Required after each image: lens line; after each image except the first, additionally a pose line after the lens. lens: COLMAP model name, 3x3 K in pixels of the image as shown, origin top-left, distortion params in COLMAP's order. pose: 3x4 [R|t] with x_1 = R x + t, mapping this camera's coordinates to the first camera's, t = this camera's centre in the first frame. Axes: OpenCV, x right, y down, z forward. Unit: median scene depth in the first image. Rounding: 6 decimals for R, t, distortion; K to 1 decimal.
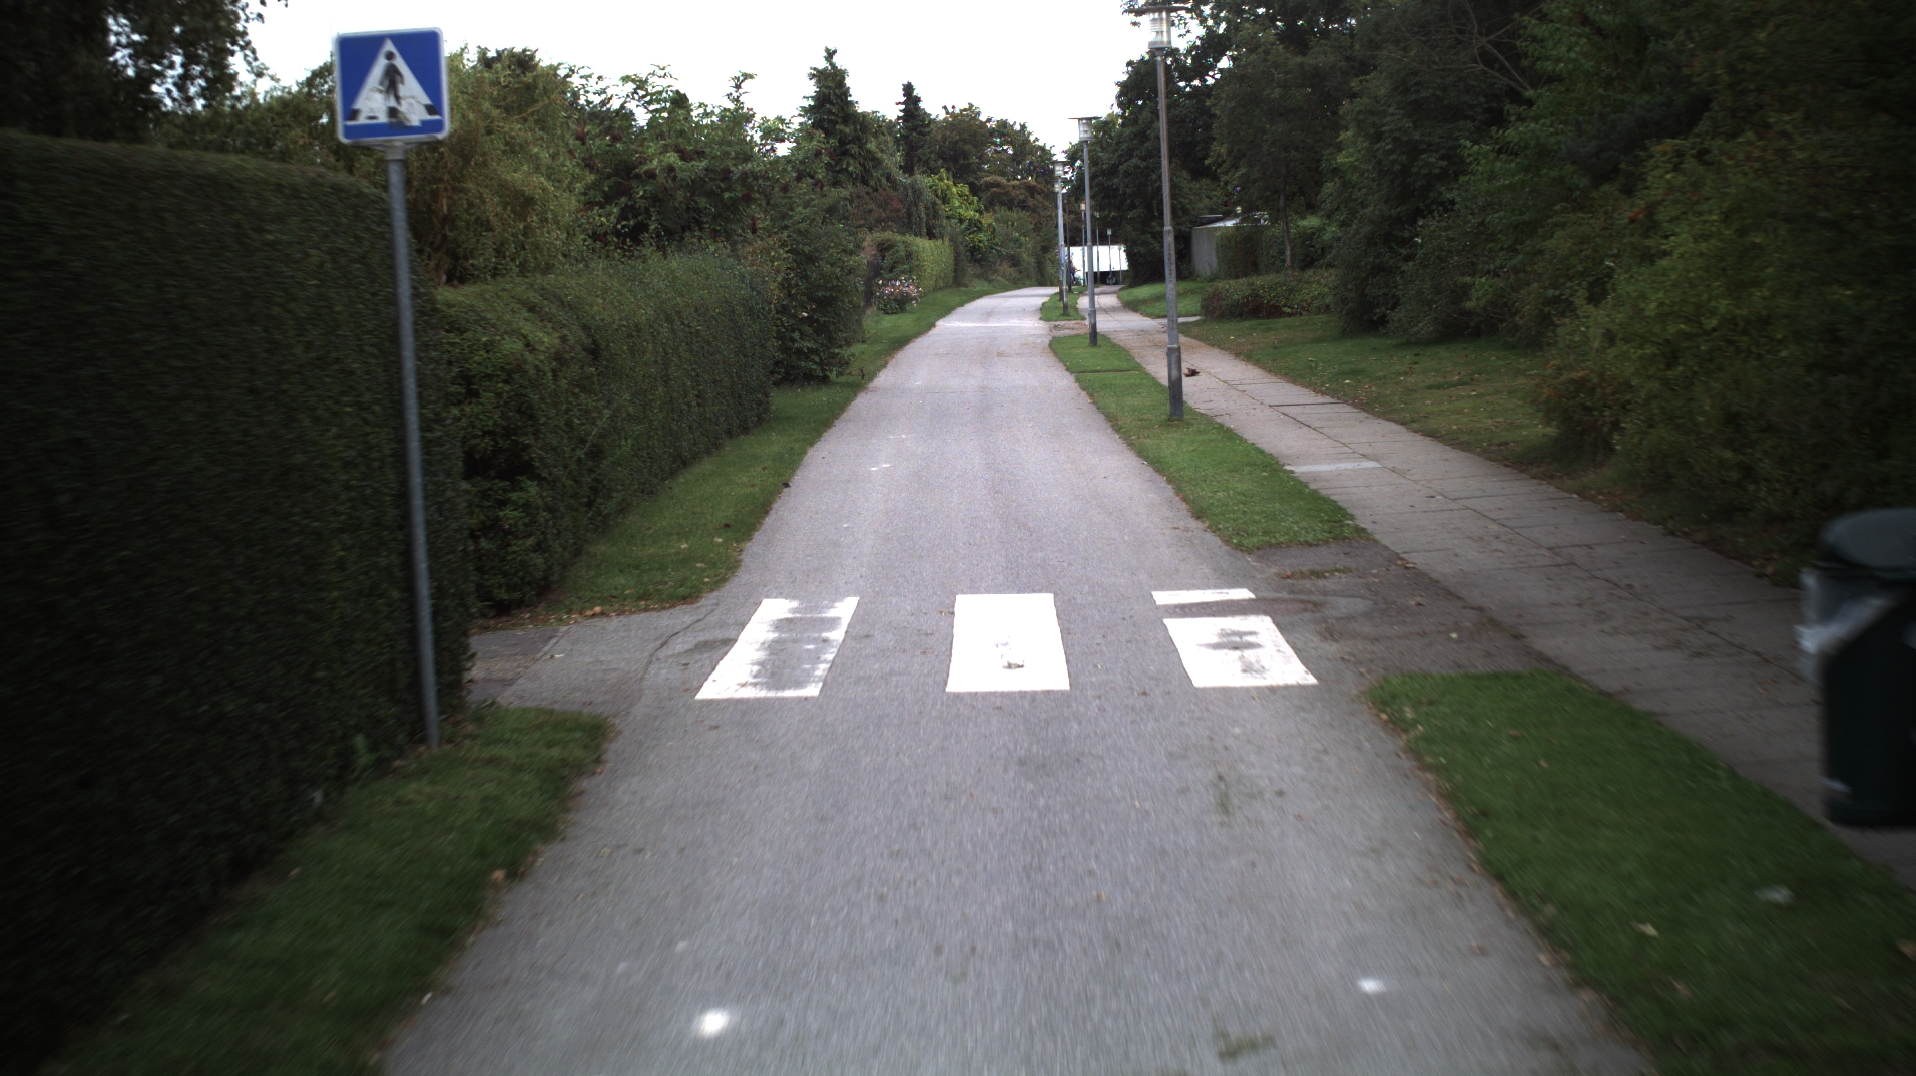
lens RADIAL K [[2841.8, 0, 958.0], [0, 2841.8, 538.0], [0, 0, 1]] dist [-0.178232, 0.026899]
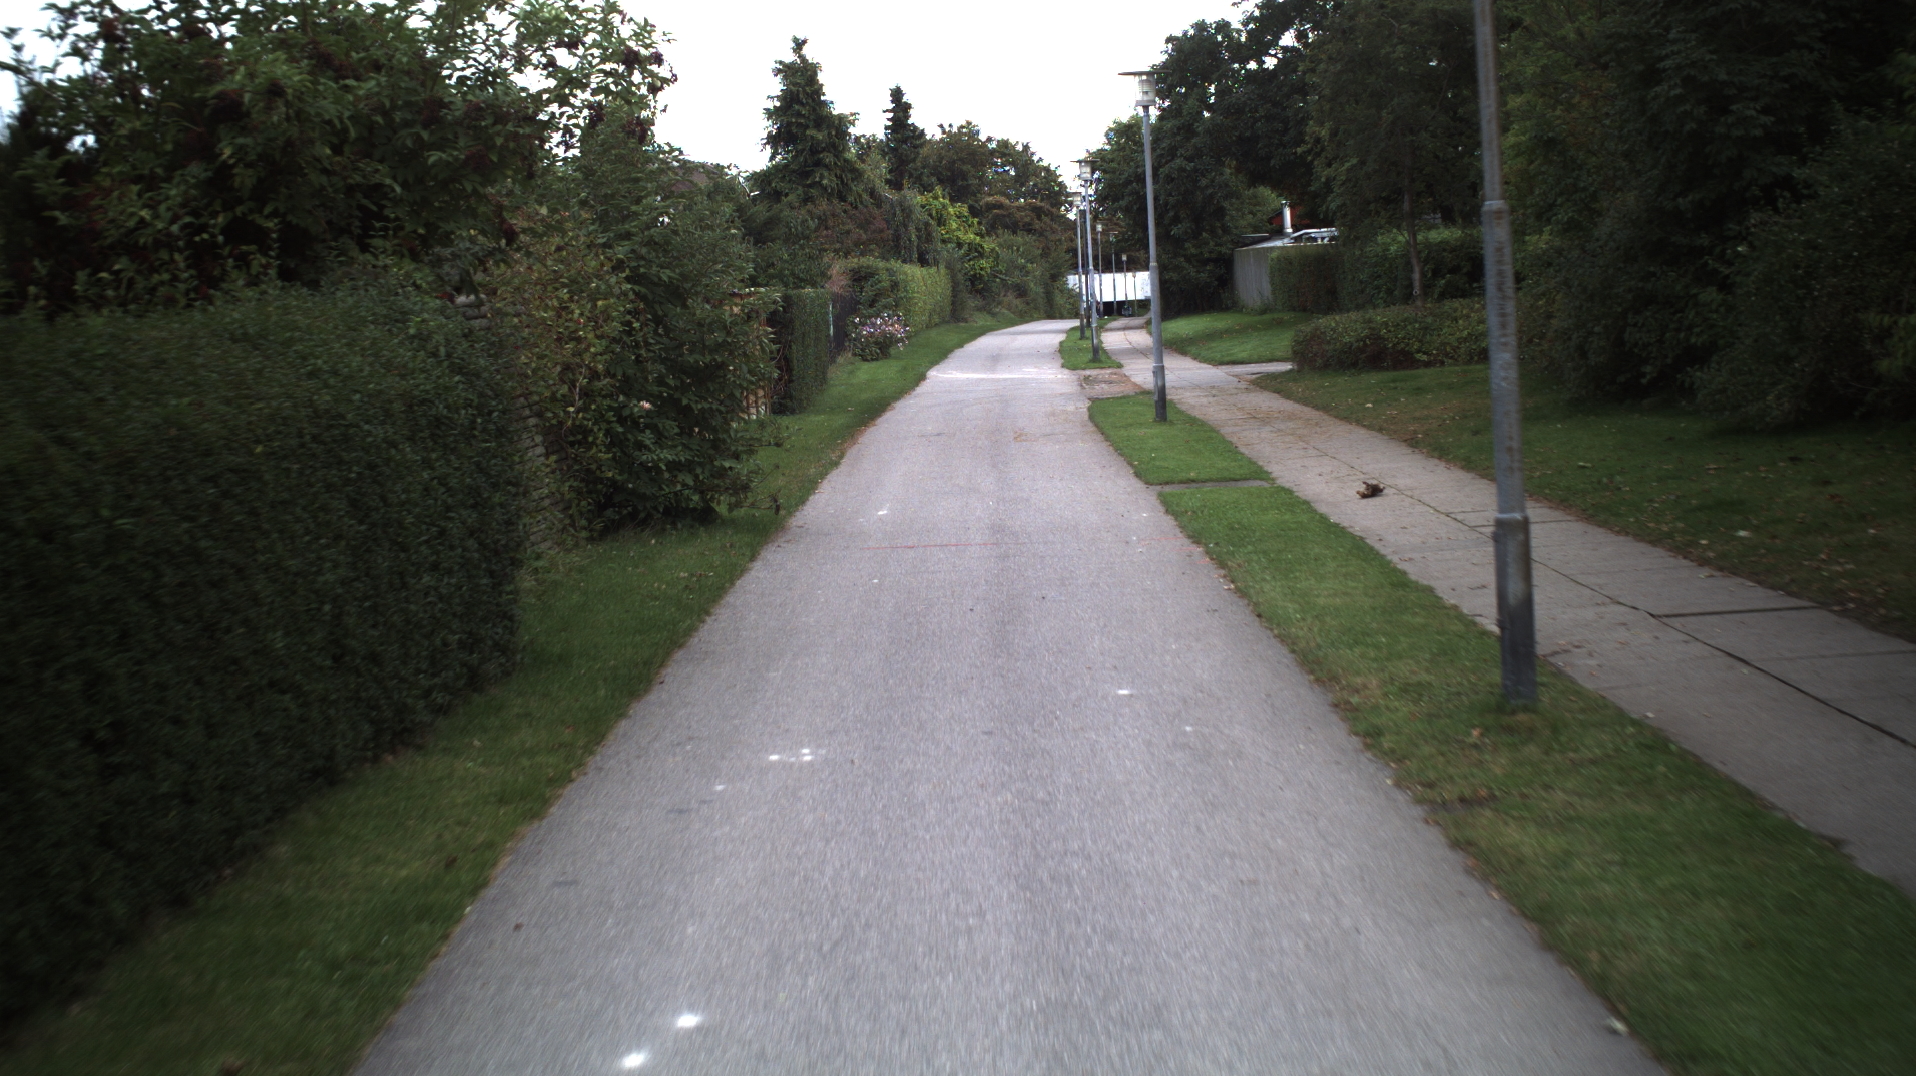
lens RADIAL K [[2841.8, 0, 958.0], [0, 2841.8, 538.0], [0, 0, 1]] dist [-0.178232, 0.026899]
pose [[0.999933, -0.011563, -0.000989, 0.000997], [0.011552, 0.999877, -0.010623, -0.027603], [0.001112, 0.010611, 0.999943, 0.279273]]
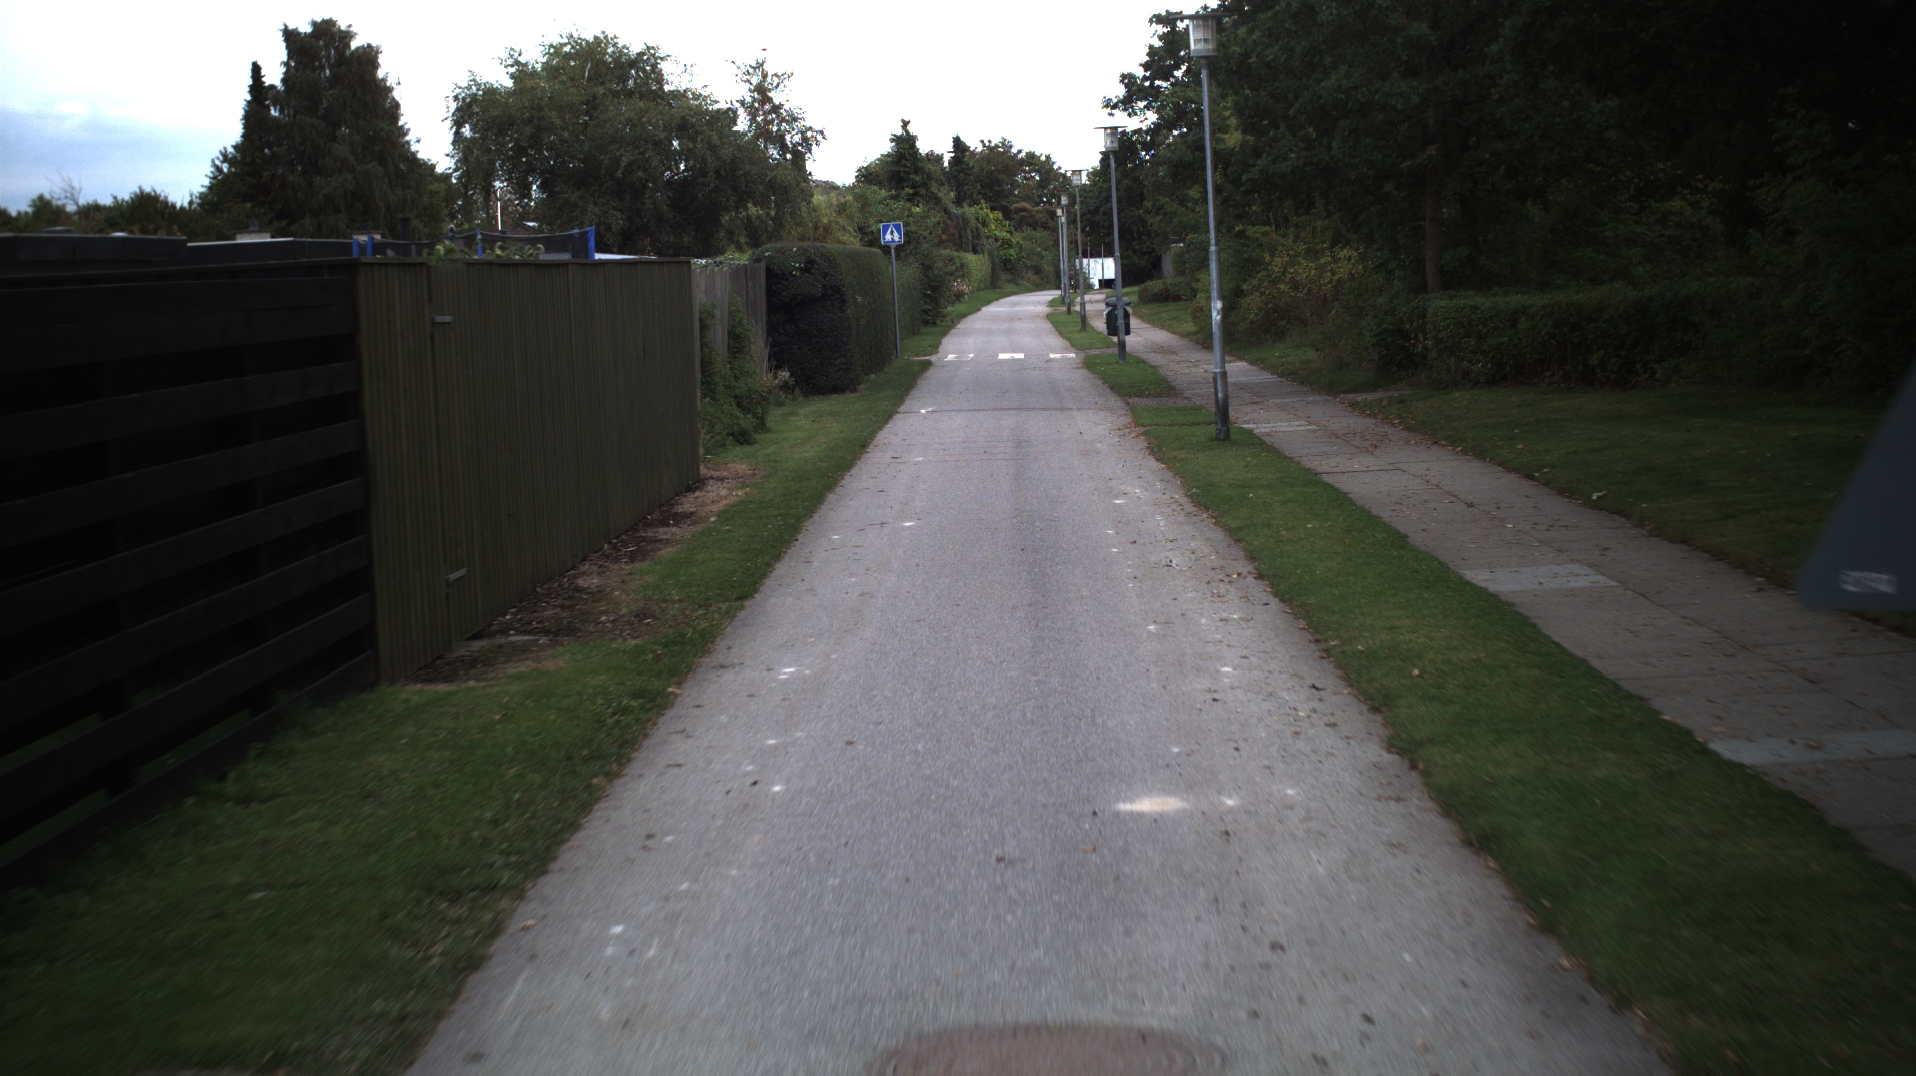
lens RADIAL K [[2841.8, 0, 958.0], [0, 2841.8, 538.0], [0, 0, 1]] dist [-0.178232, 0.026899]
pose [[0.999931, 0.002618, -0.011413, -0.002824], [-0.002657, 0.999991, -0.003347, 0.068900], [0.011404, 0.003377, 0.999929, -0.696557]]
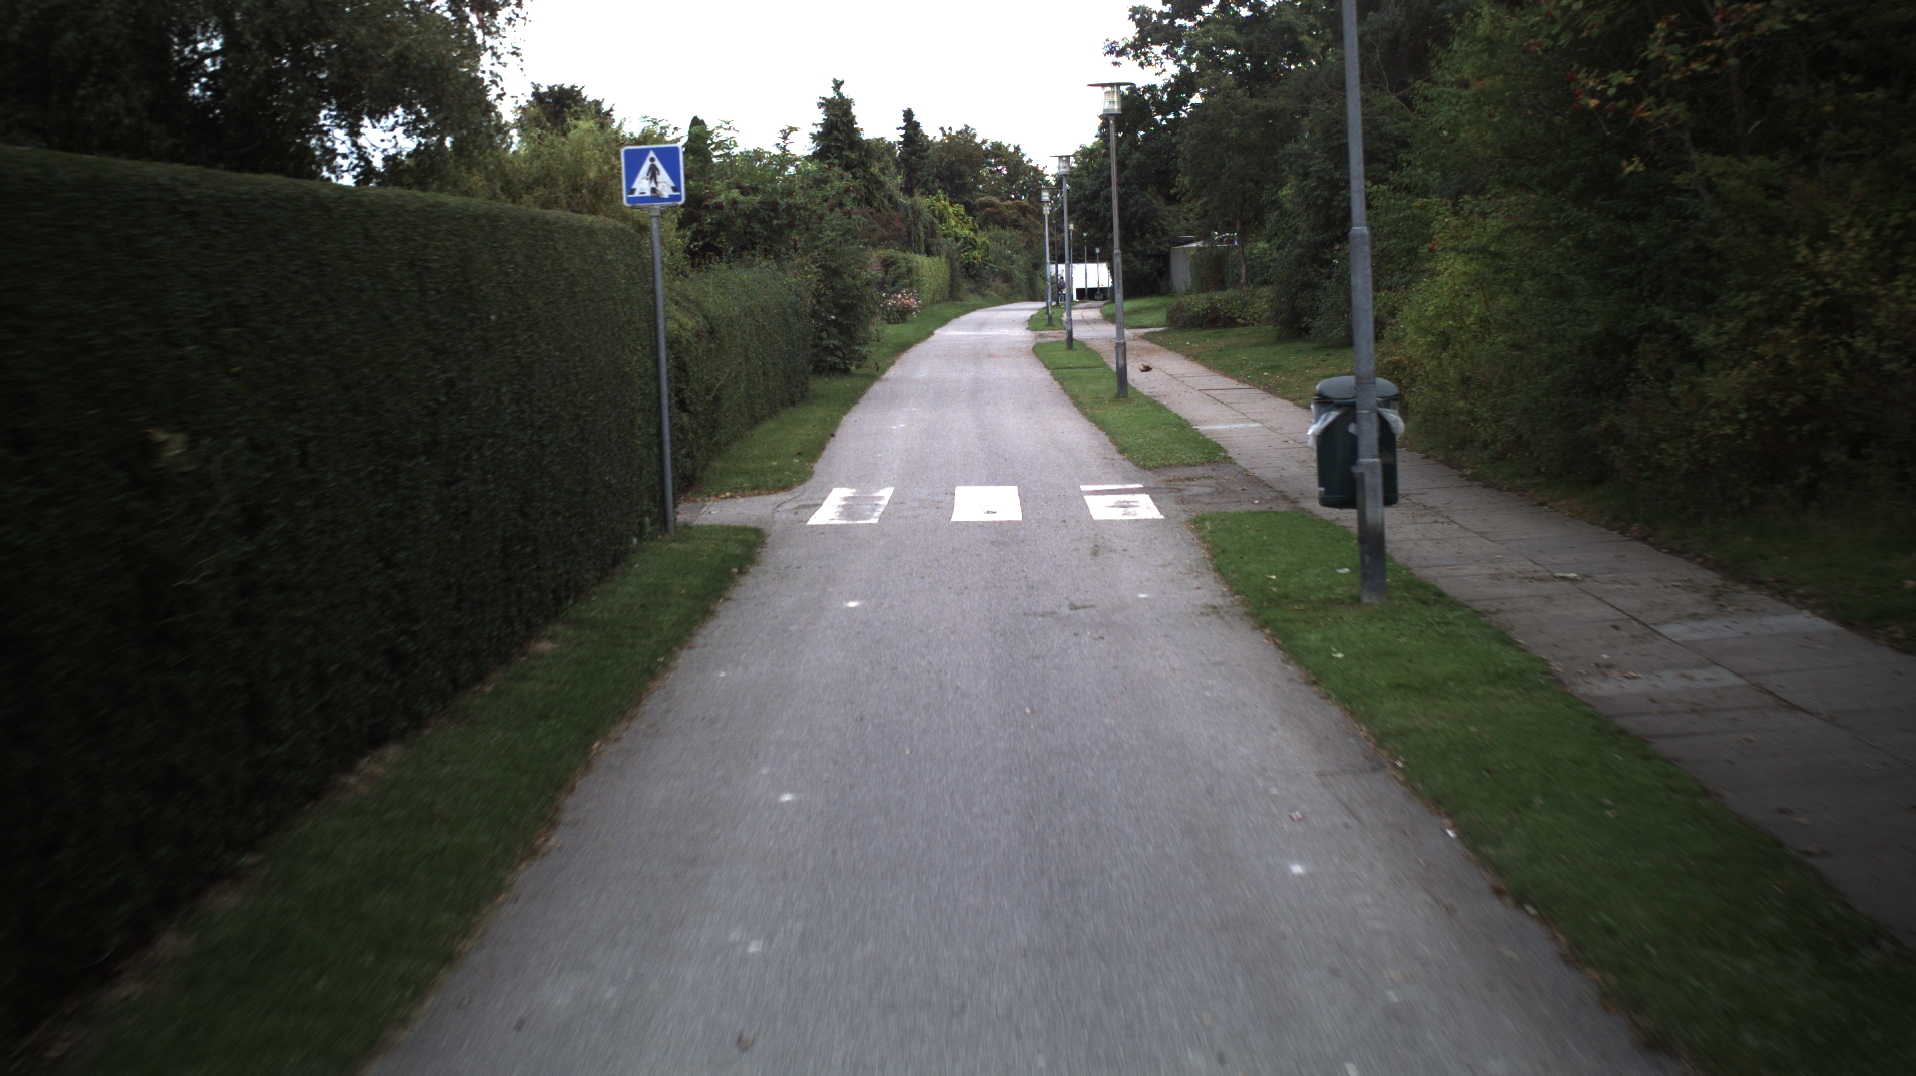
lens RADIAL K [[2841.8, 0, 958.0], [0, 2841.8, 538.0], [0, 0, 1]] dist [-0.178232, 0.026899]
pose [[0.999965, 0.007978, 0.002636, -0.000807], [-0.007963, 0.999952, -0.005638, 0.013957], [-0.002681, 0.005617, 0.999981, -0.139397]]
